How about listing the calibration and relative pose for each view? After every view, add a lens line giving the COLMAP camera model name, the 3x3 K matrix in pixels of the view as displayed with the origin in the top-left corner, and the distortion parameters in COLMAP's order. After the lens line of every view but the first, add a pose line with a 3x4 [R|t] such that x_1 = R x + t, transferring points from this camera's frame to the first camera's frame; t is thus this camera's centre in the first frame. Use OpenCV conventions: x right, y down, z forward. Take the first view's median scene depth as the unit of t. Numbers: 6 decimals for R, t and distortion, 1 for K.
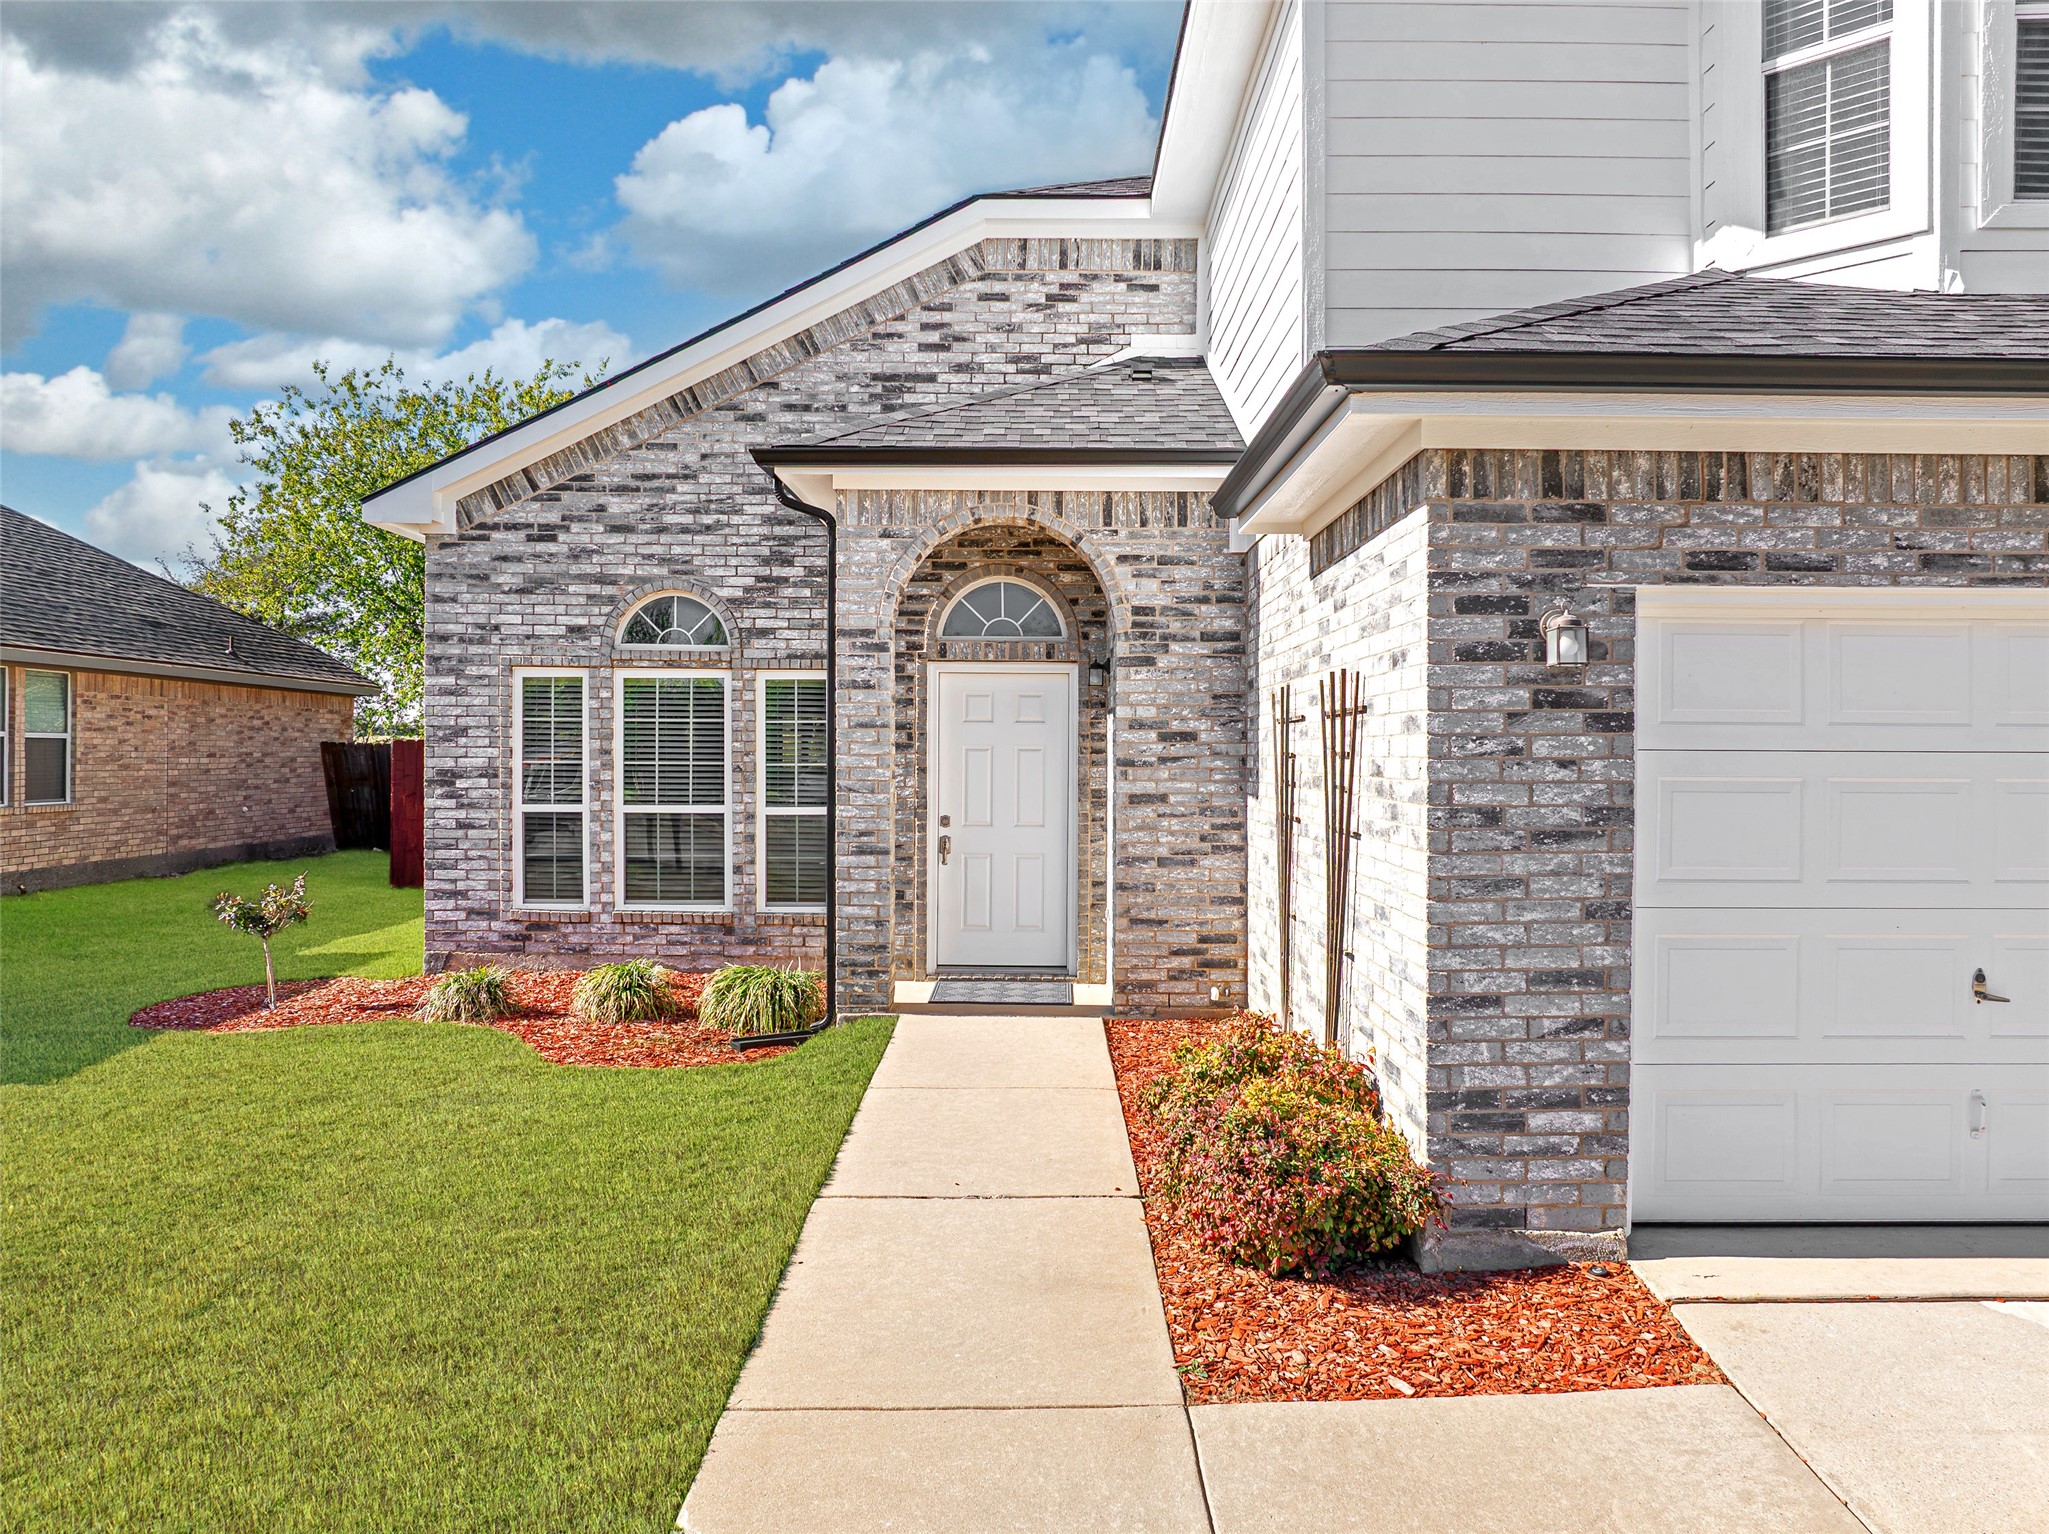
lens RADIAL K [[1458.5, 0, 1008.3], [0, 1458.5, 769.7], [0, 0, 1]] dist [-0.053332, 0.009675]
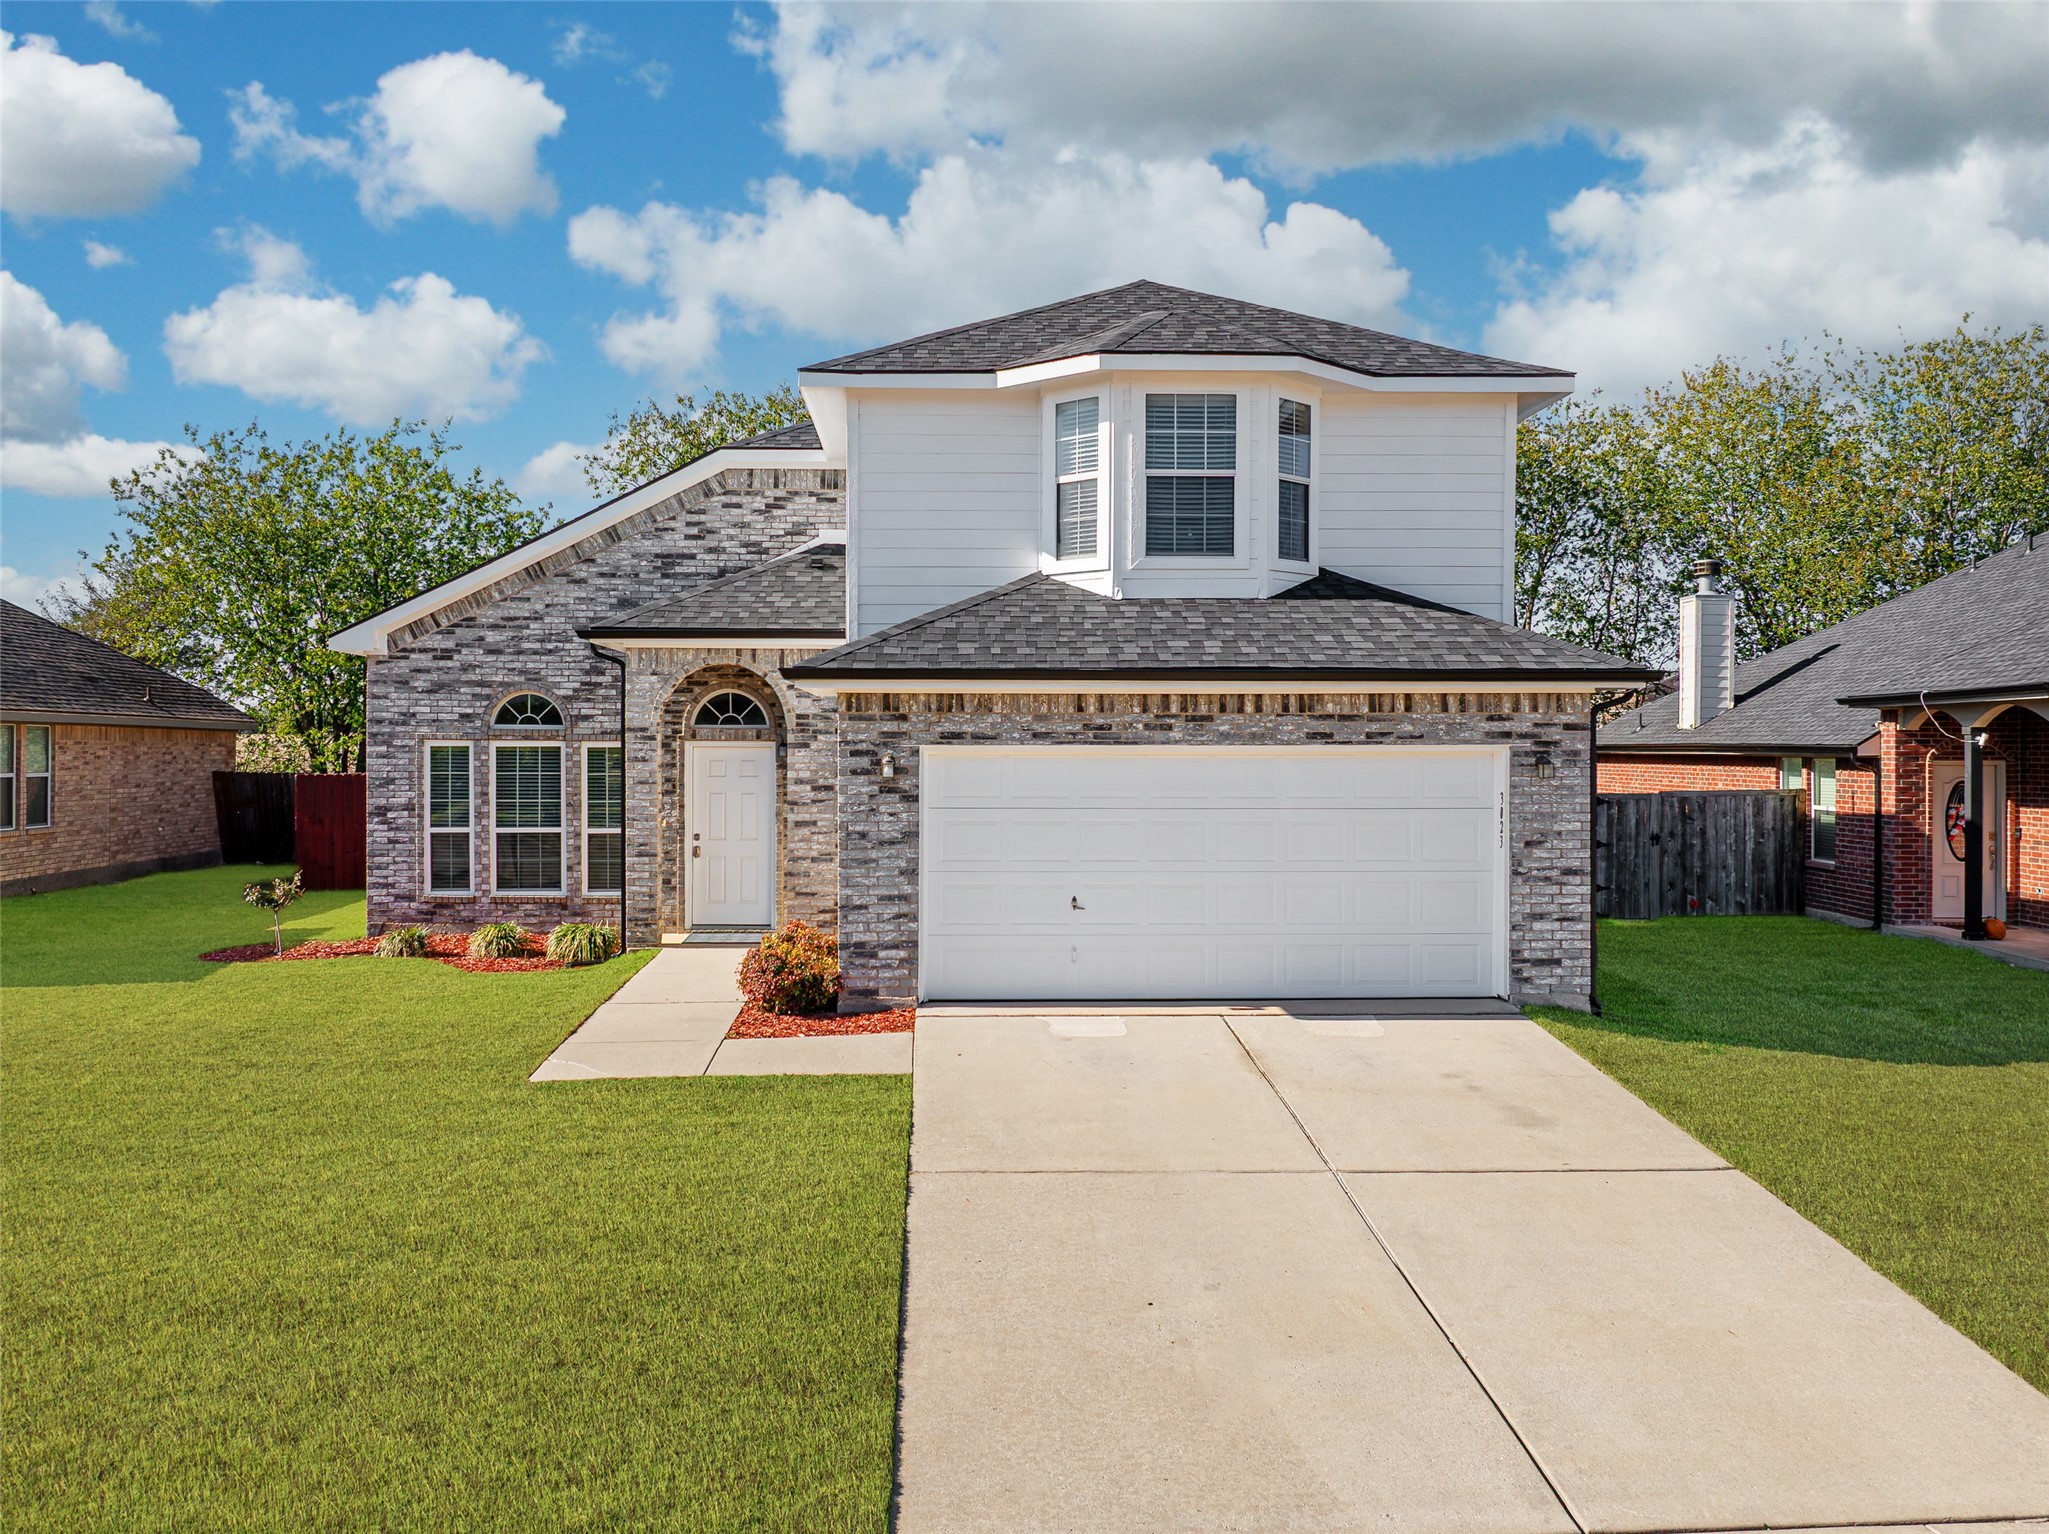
lens RADIAL K [[1743.5, 0, 1016.6], [0, 1743.5, 747.2], [0, 0, 1]] dist [-0.062478, 0.013276]
pose [[0.997799, -0.003622, 0.066208, 0.179288], [0.004514, 0.999901, -0.013323, -0.036658], [-0.066153, 0.013593, 0.997717, -0.942434]]
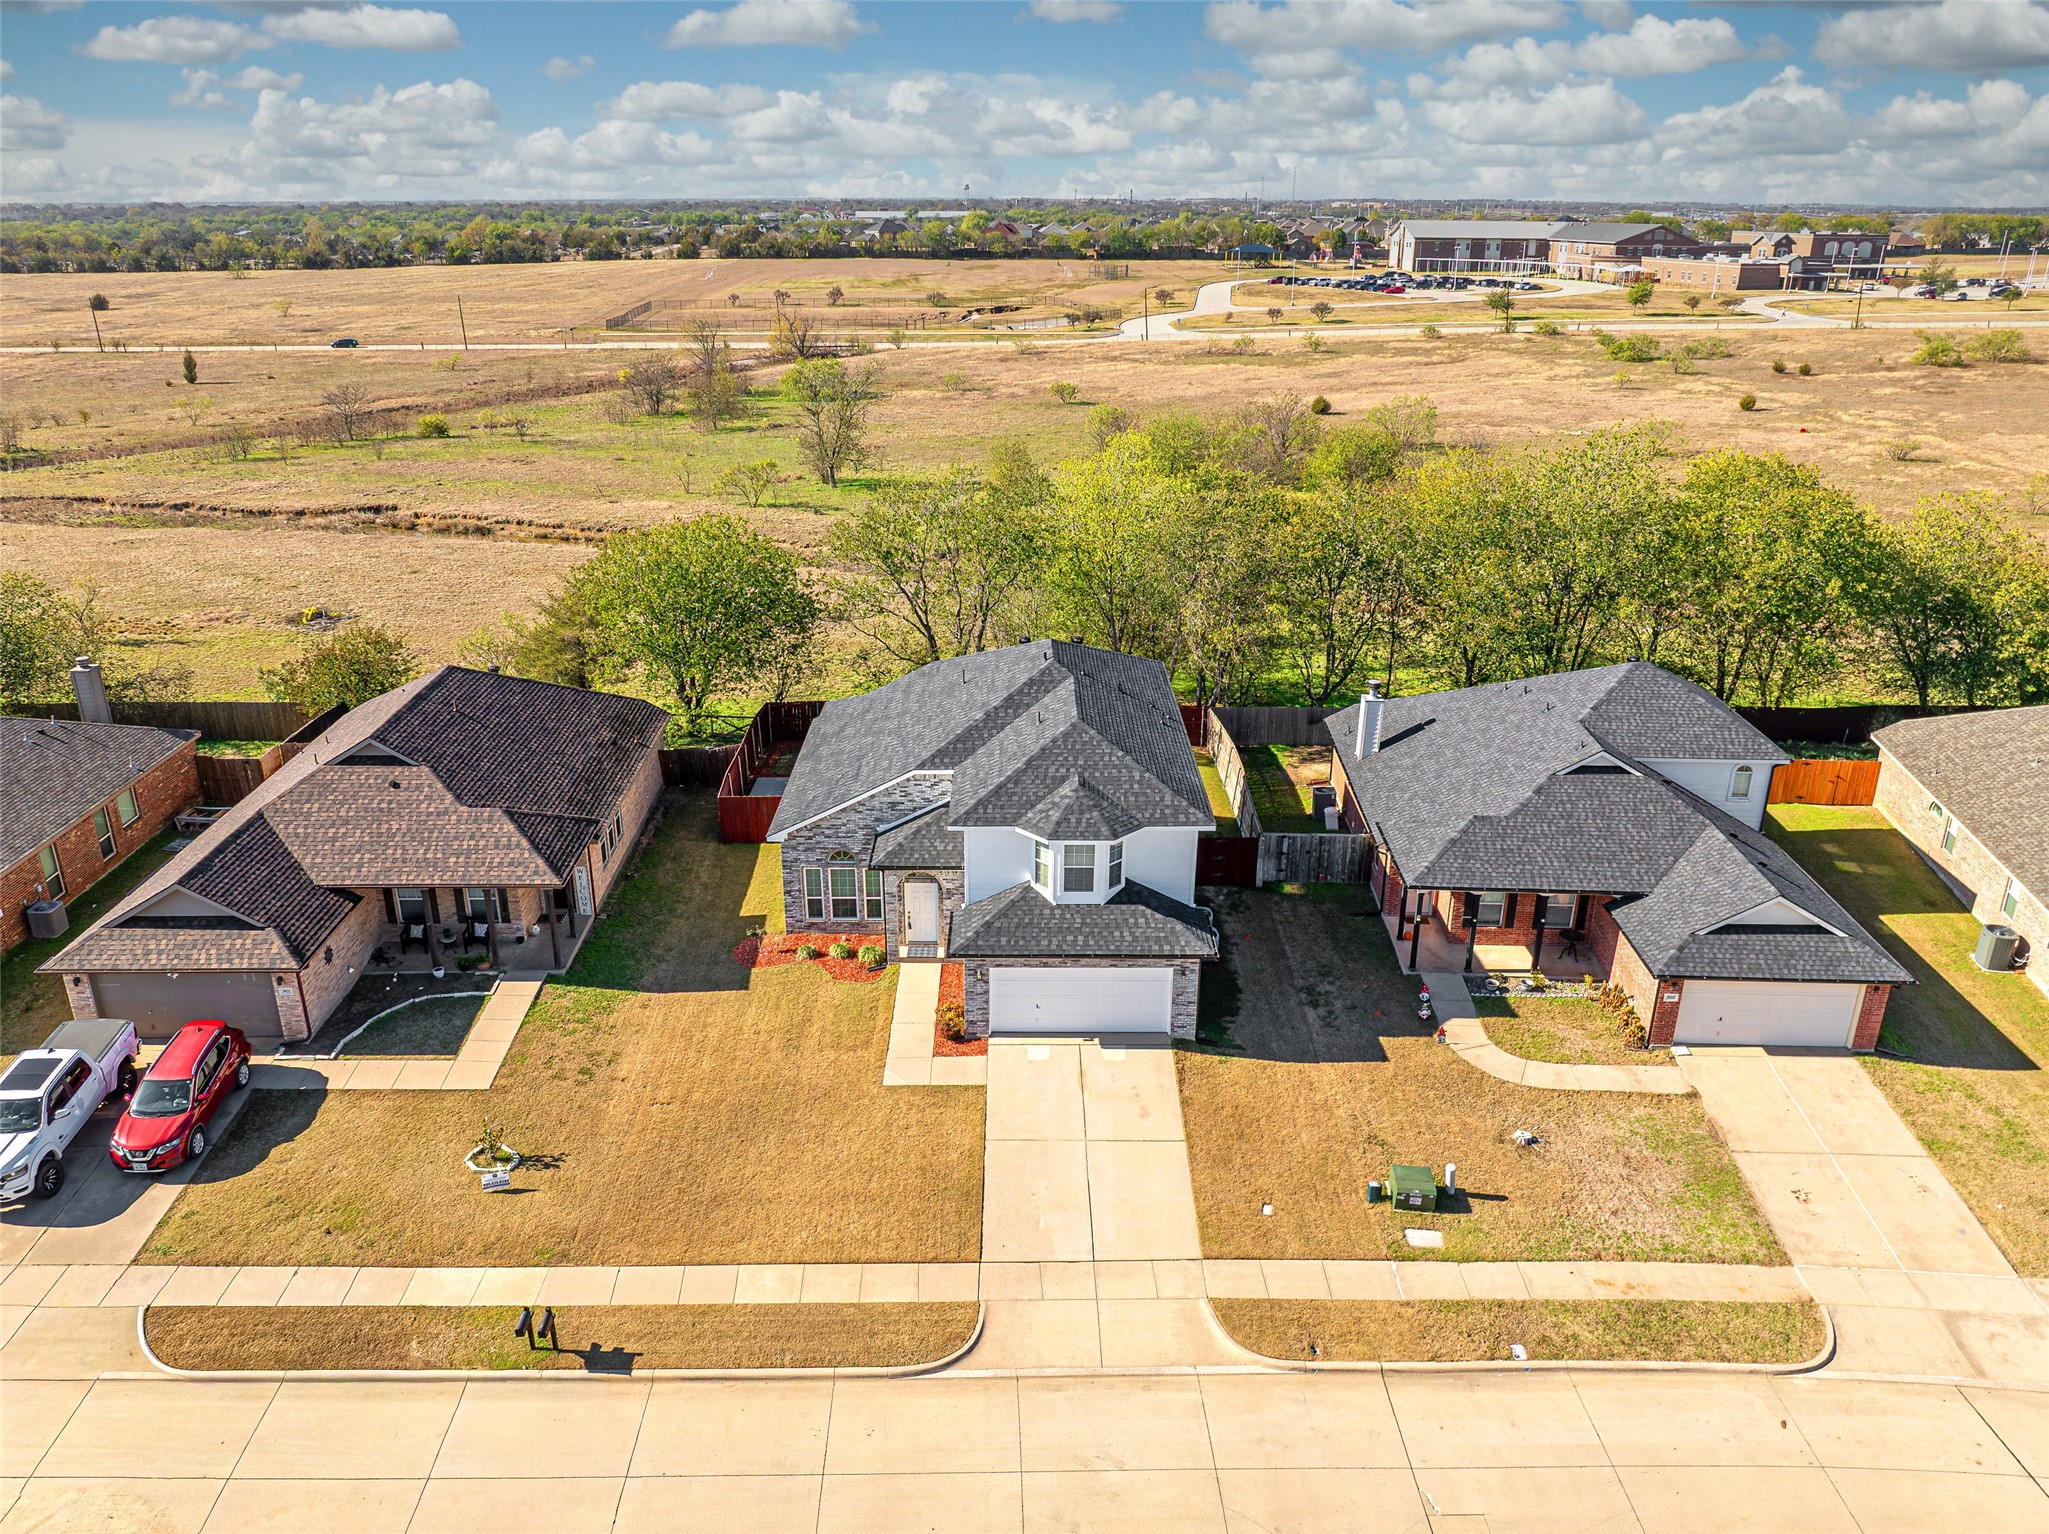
lens RADIAL K [[1458.5, 0, 1028.9], [0, 1458.5, 761.8], [0, 0, 1]] dist [-0.053332, 0.009675]
pose [[0.999669, -0.008317, 0.024339, 0.209763], [-0.000765, 0.936234, 0.351378, -1.887161], [-0.025710, -0.351280, 0.935917, -2.909088]]
